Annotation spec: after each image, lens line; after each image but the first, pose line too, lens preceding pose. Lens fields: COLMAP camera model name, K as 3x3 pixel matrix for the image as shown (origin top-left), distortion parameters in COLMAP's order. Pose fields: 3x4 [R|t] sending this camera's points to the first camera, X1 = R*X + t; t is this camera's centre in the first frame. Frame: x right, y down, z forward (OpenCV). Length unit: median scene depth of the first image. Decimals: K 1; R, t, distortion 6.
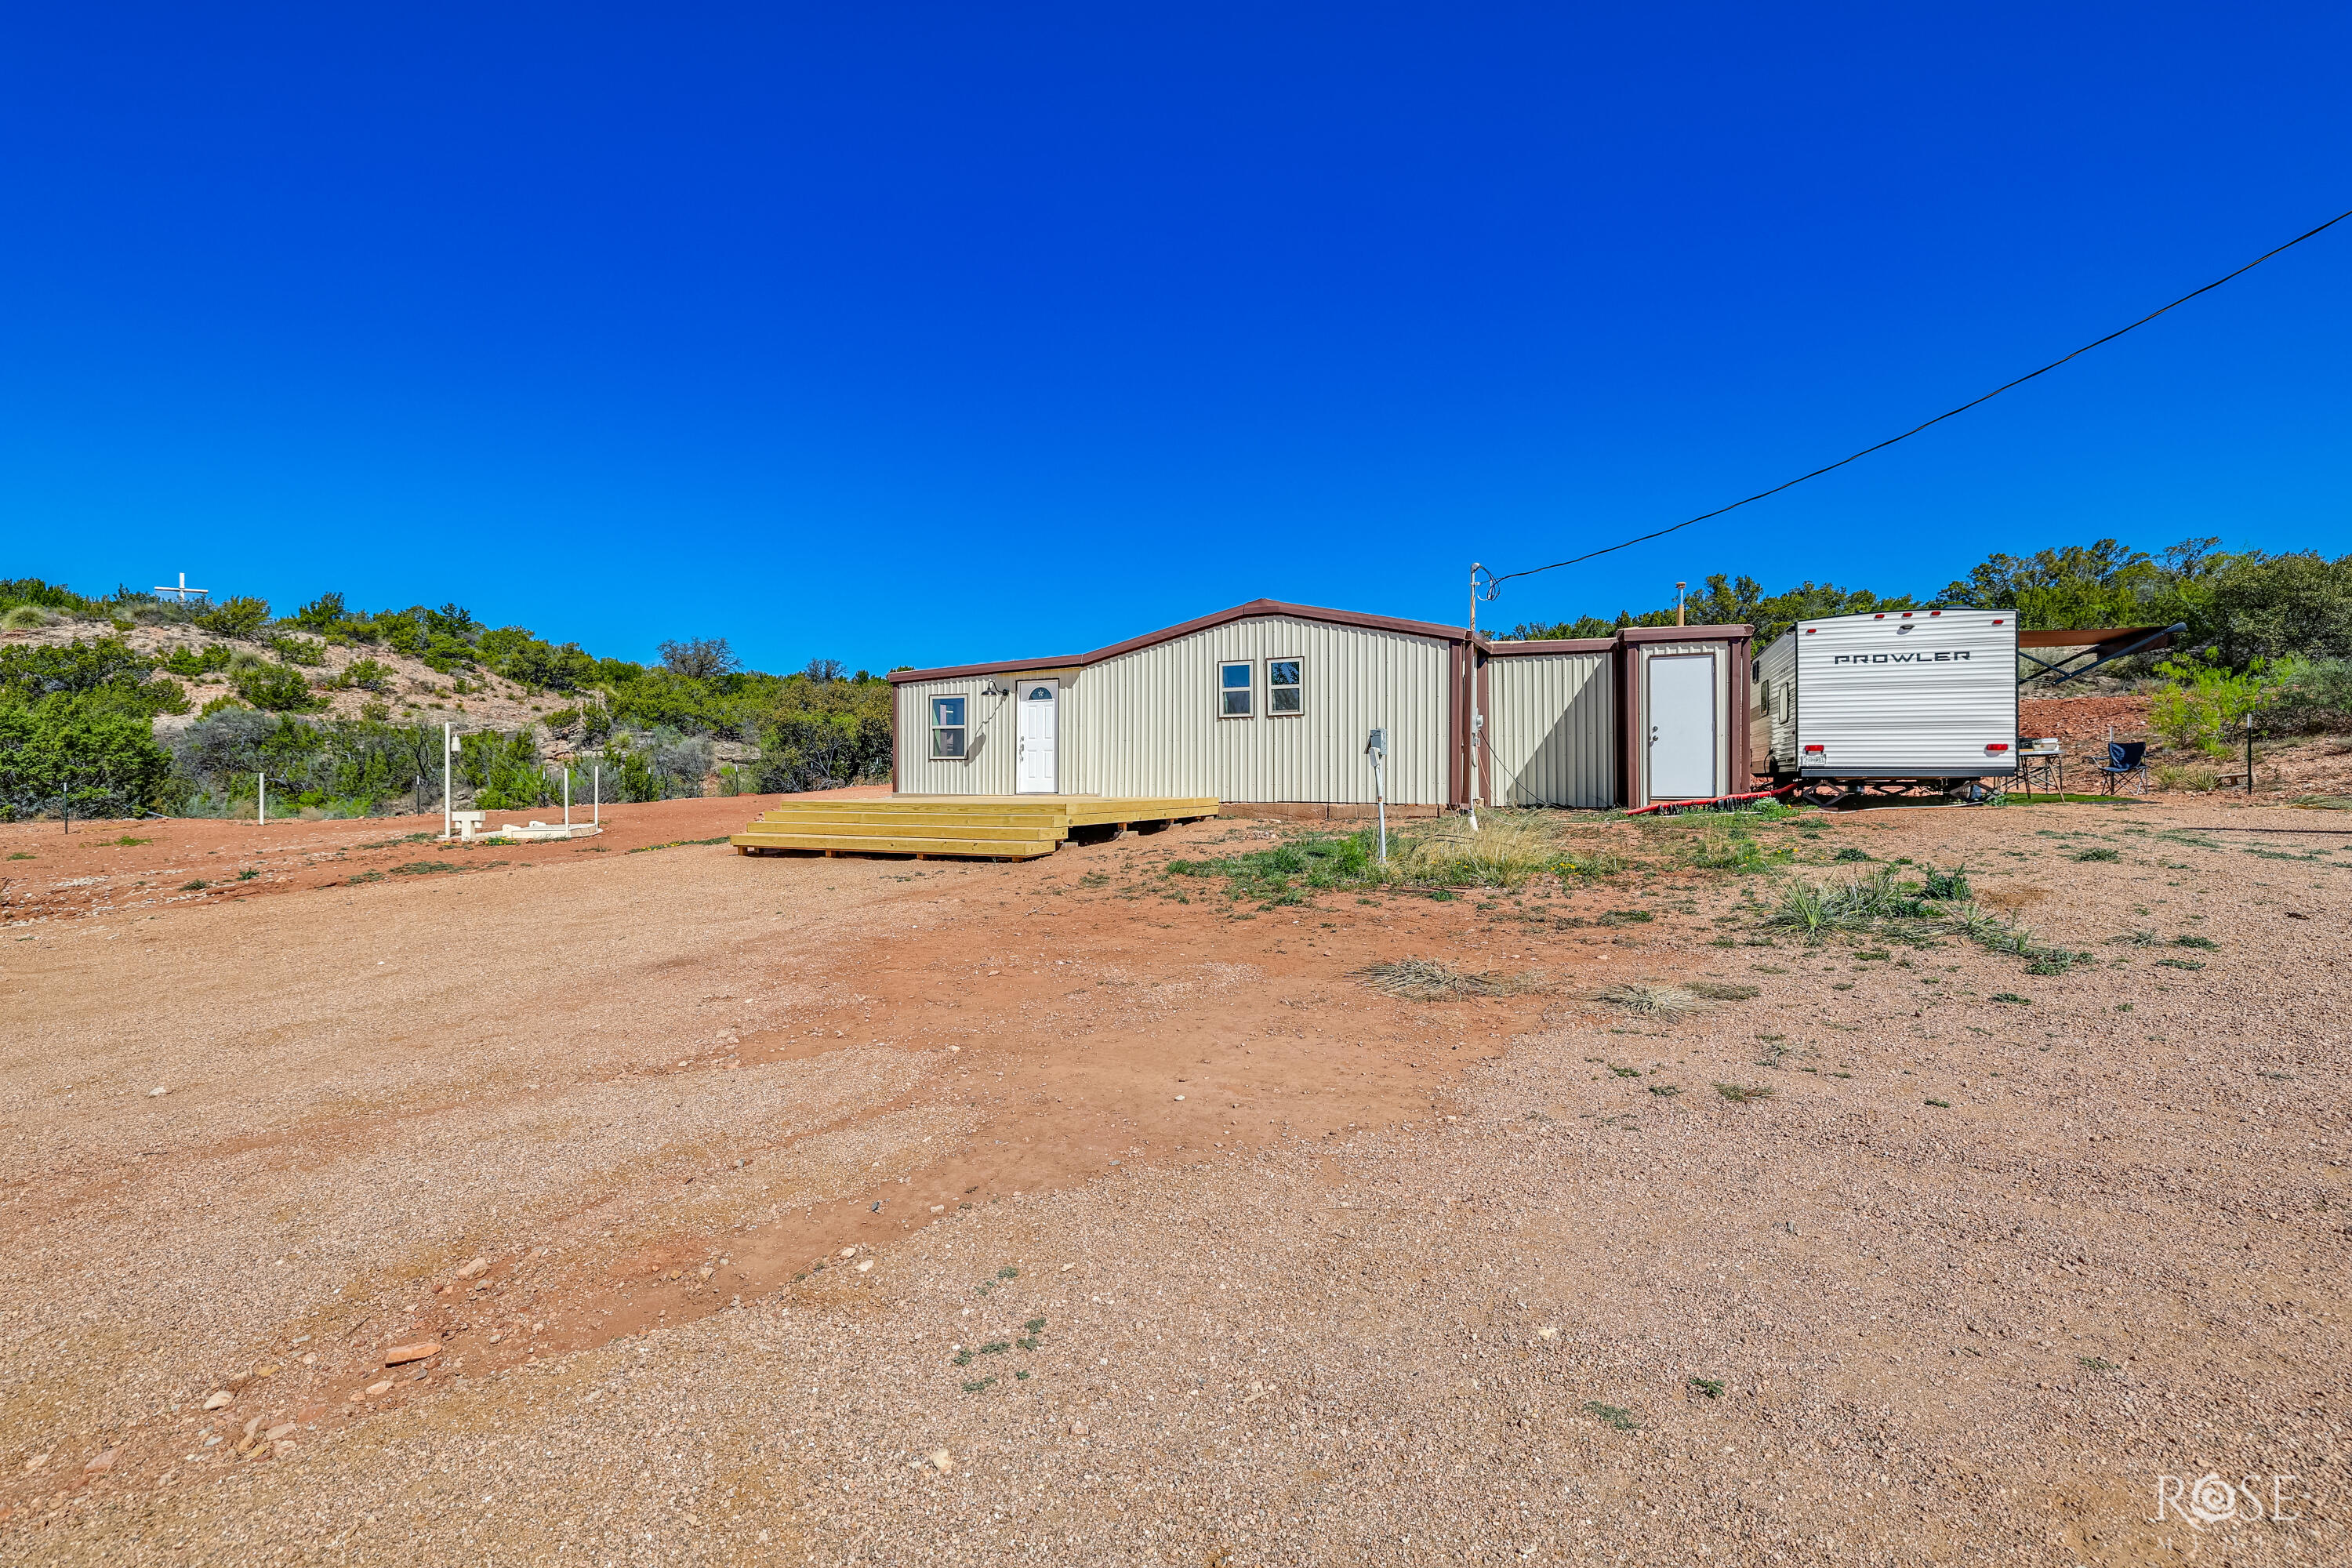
lens RADIAL K [[988.4, 0, 1176.0], [0, 988.4, 784.0], [0, 0, 1]] dist [0.000711, 0.000353]
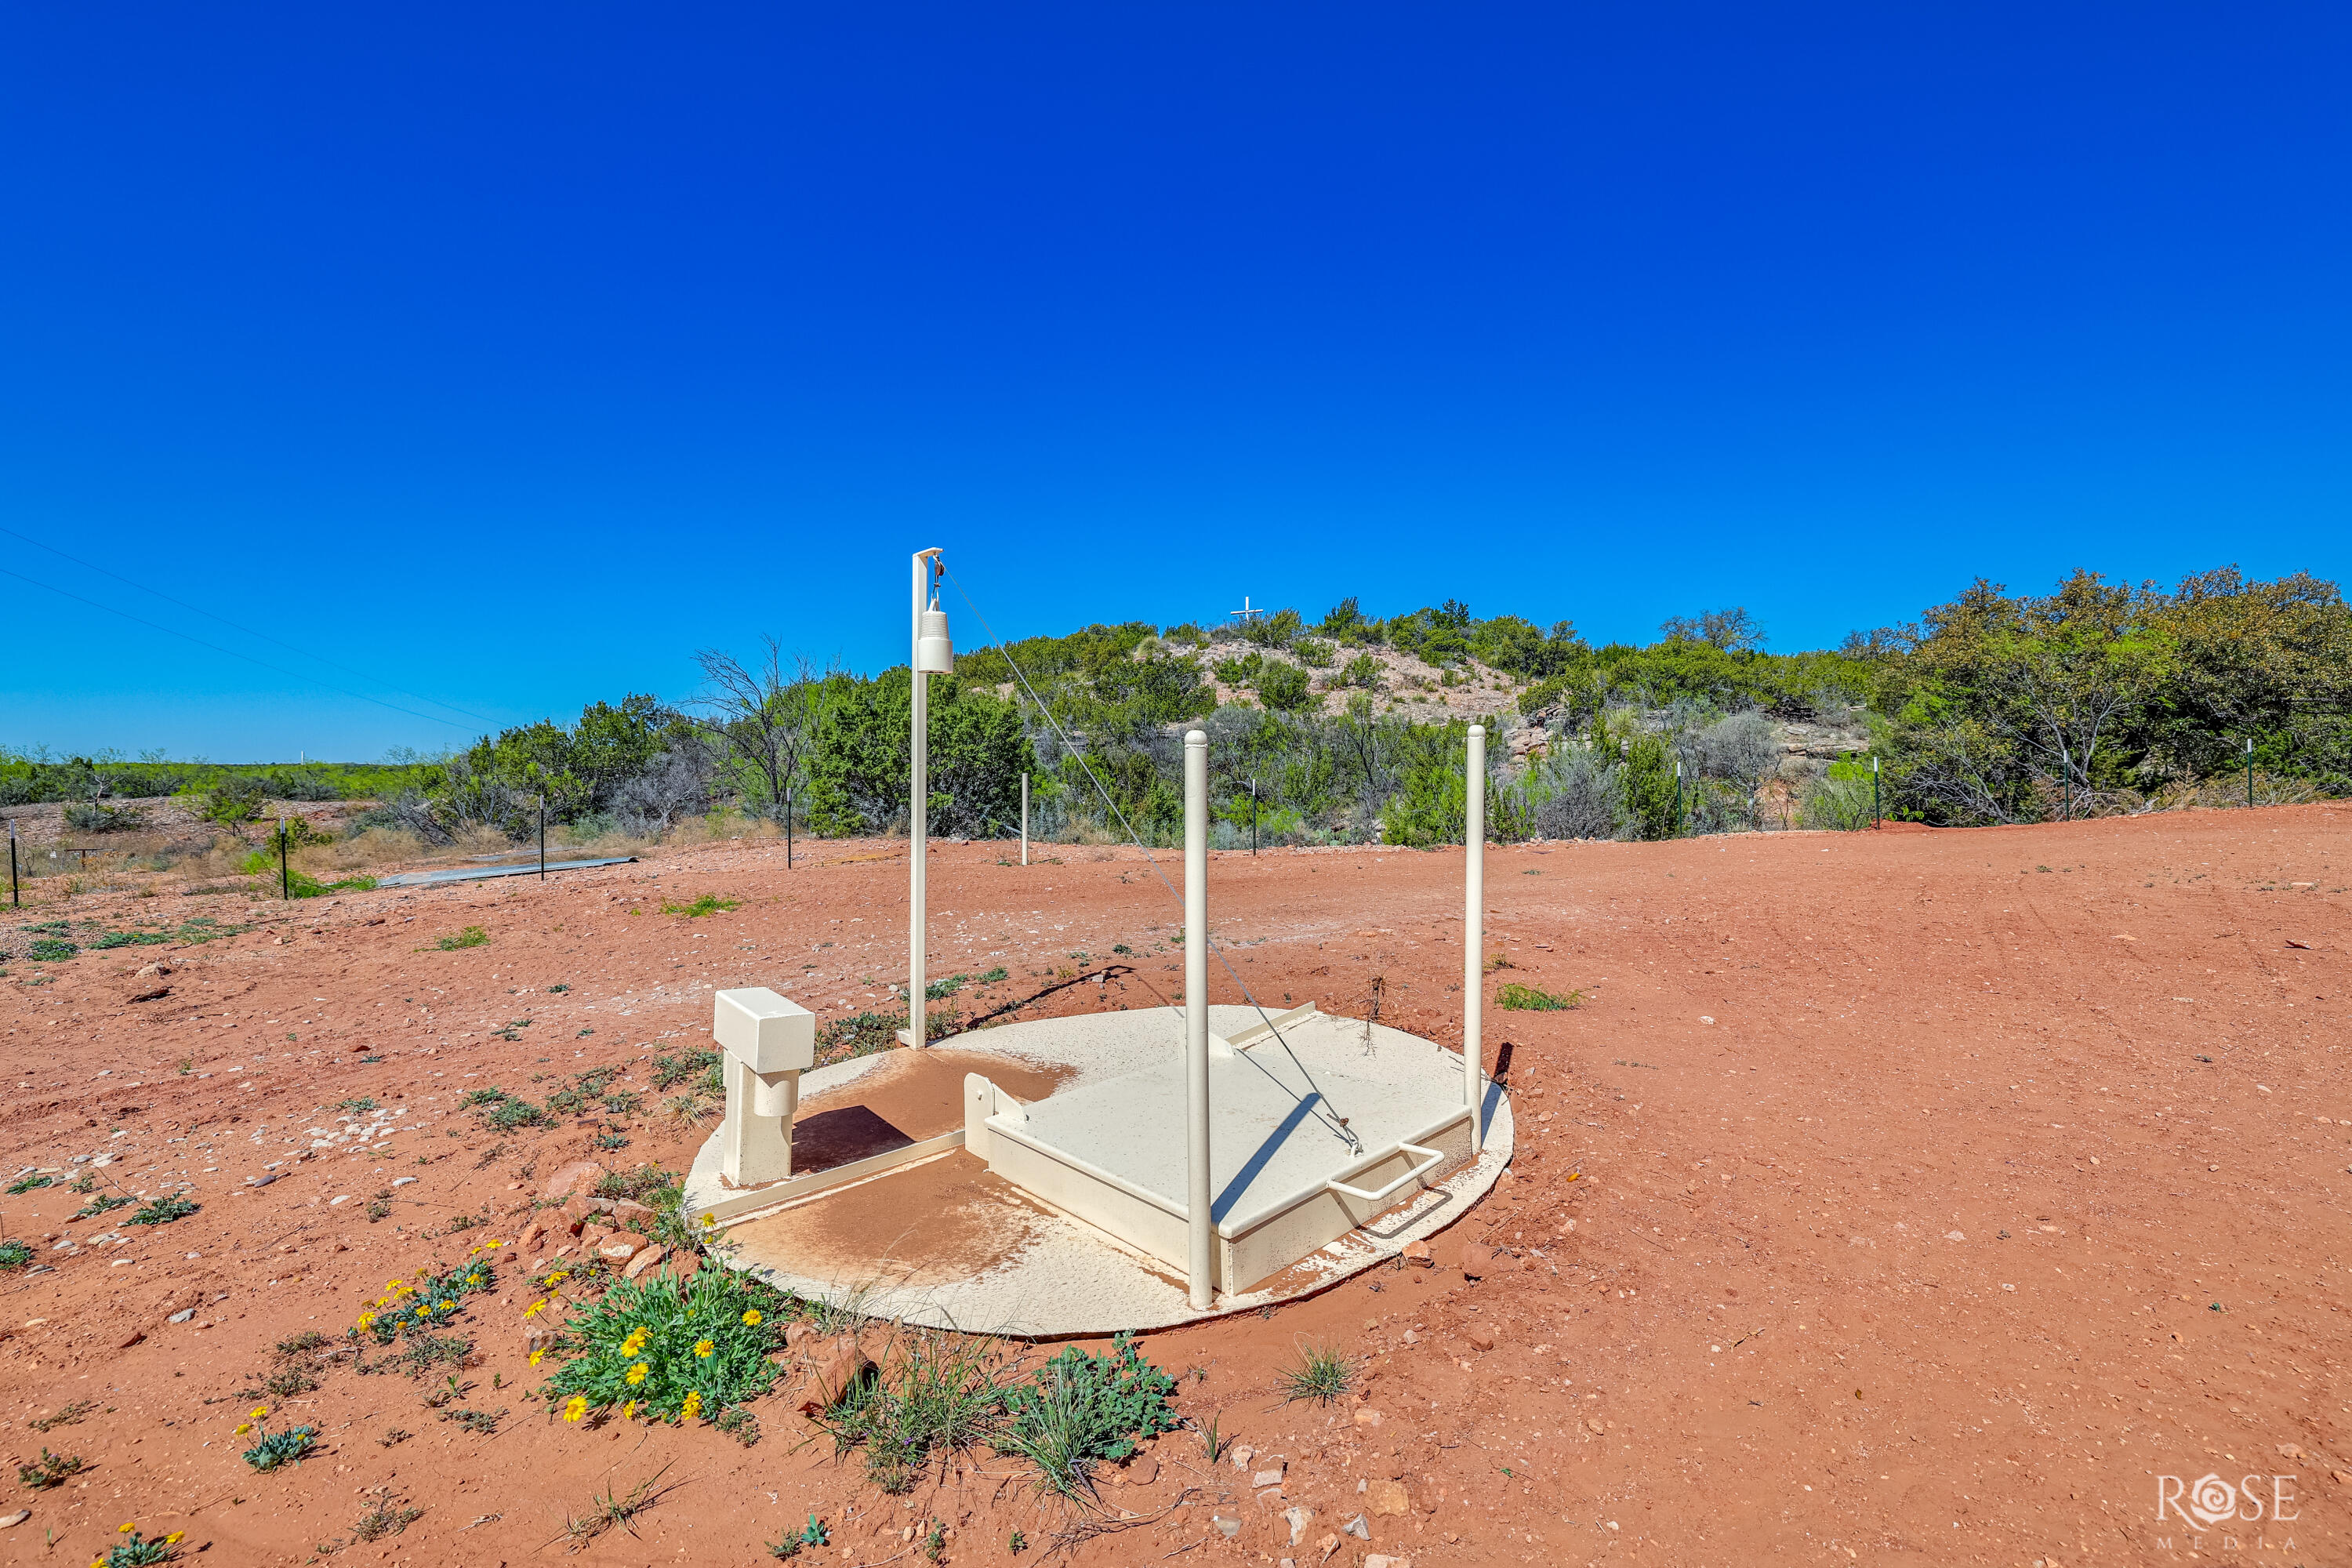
lens RADIAL K [[988.4, 0, 1176.0], [0, 988.4, 784.0], [0, 0, 1]] dist [0.000711, 0.000353]
pose [[0.597139, 0.008459, -0.802093, -0.164401], [-0.010493, 0.999941, 0.002733, -0.003090], [0.802069, 0.006784, 0.597193, 0.291049]]
